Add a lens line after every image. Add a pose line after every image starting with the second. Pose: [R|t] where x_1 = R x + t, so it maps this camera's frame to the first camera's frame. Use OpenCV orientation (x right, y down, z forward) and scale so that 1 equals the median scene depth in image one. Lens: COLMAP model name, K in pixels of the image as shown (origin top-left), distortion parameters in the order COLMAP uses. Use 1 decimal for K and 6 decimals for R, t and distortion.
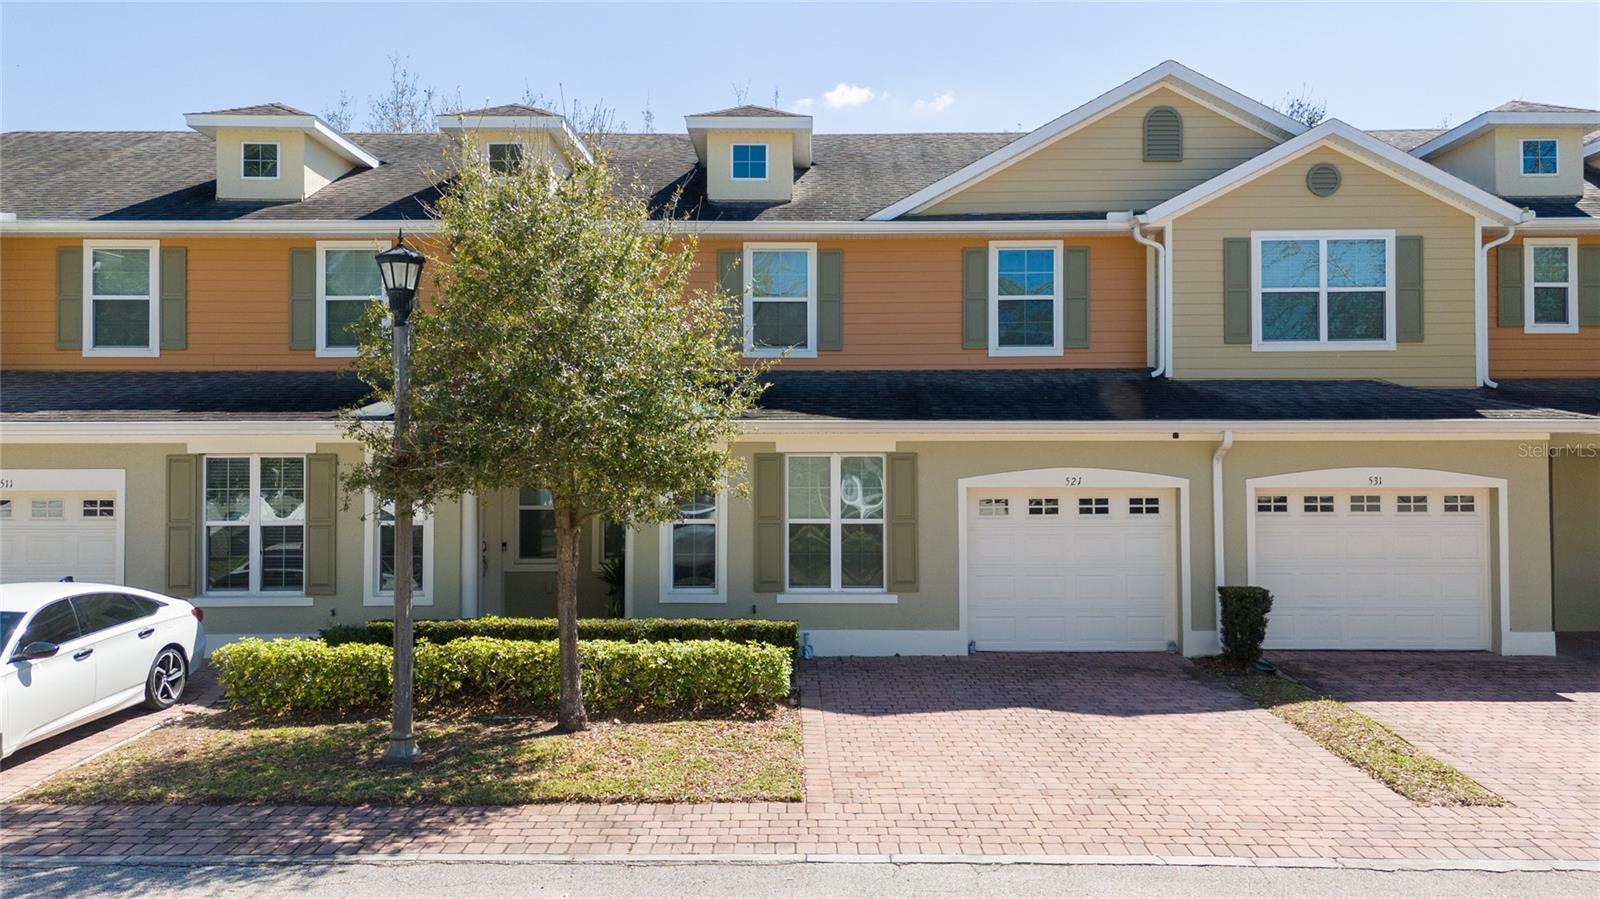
lens RADIAL K [[1155.4, 0, 800.0], [0, 1155.4, 449.5], [0, 0, 1]] dist [0.005612, -0.003988]
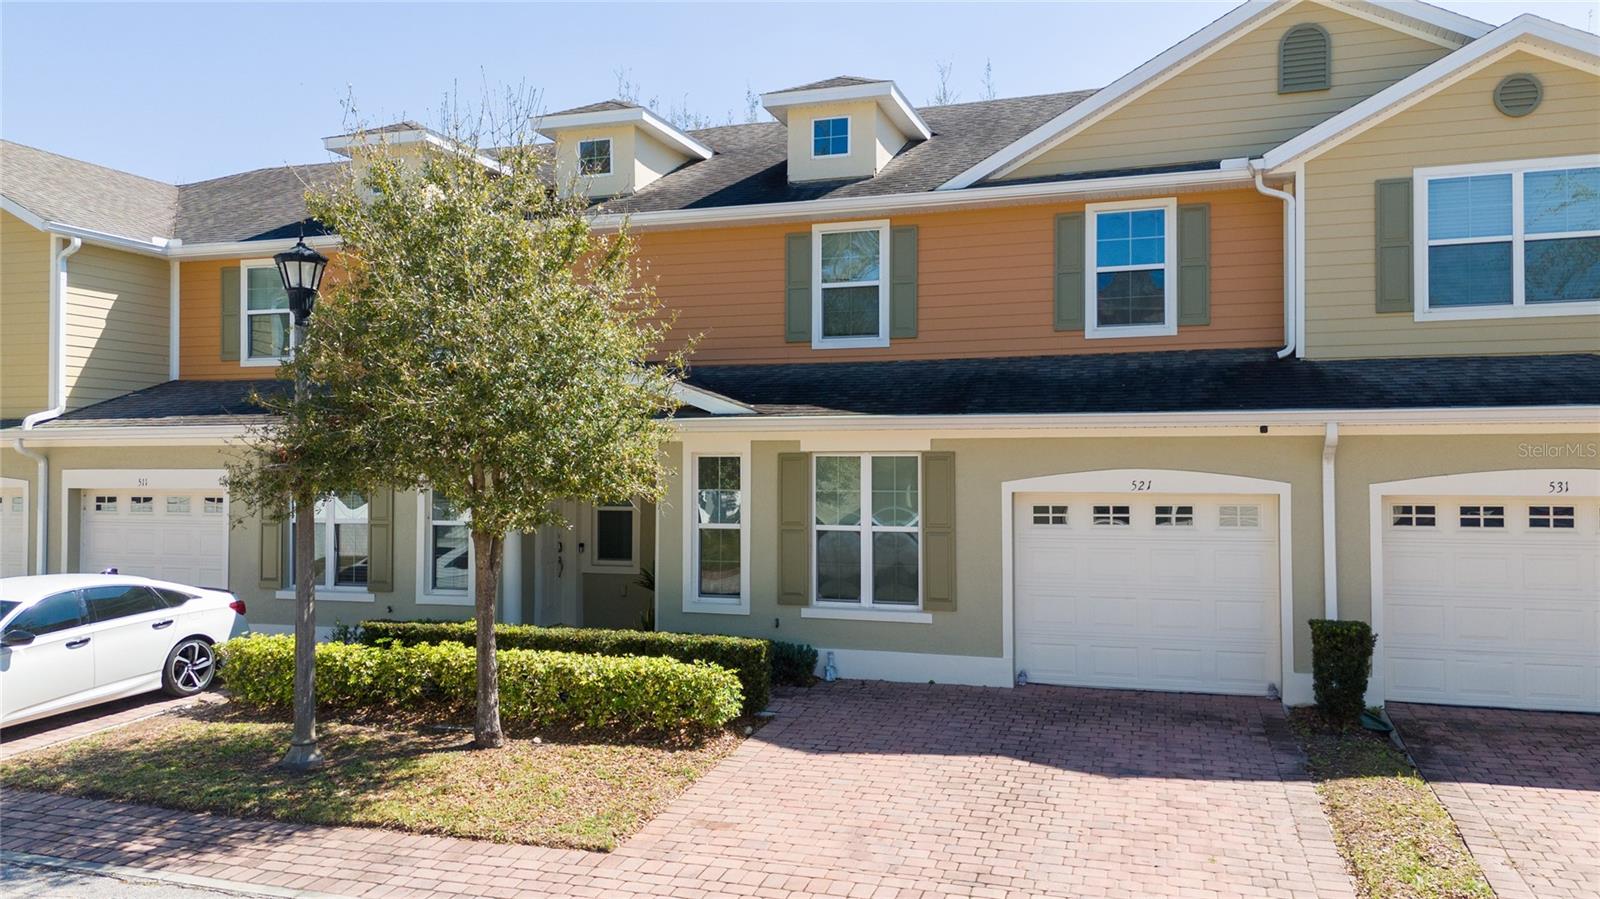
lens RADIAL K [[1155.4, 0, 800.0], [0, 1155.4, 449.5], [0, 0, 1]] dist [0.005612, -0.003988]
pose [[0.952527, -0.003912, -0.304431, 0.254572], [0.004637, 0.999988, 0.001657, -0.000756], [0.304420, -0.002990, 0.952533, 0.133057]]
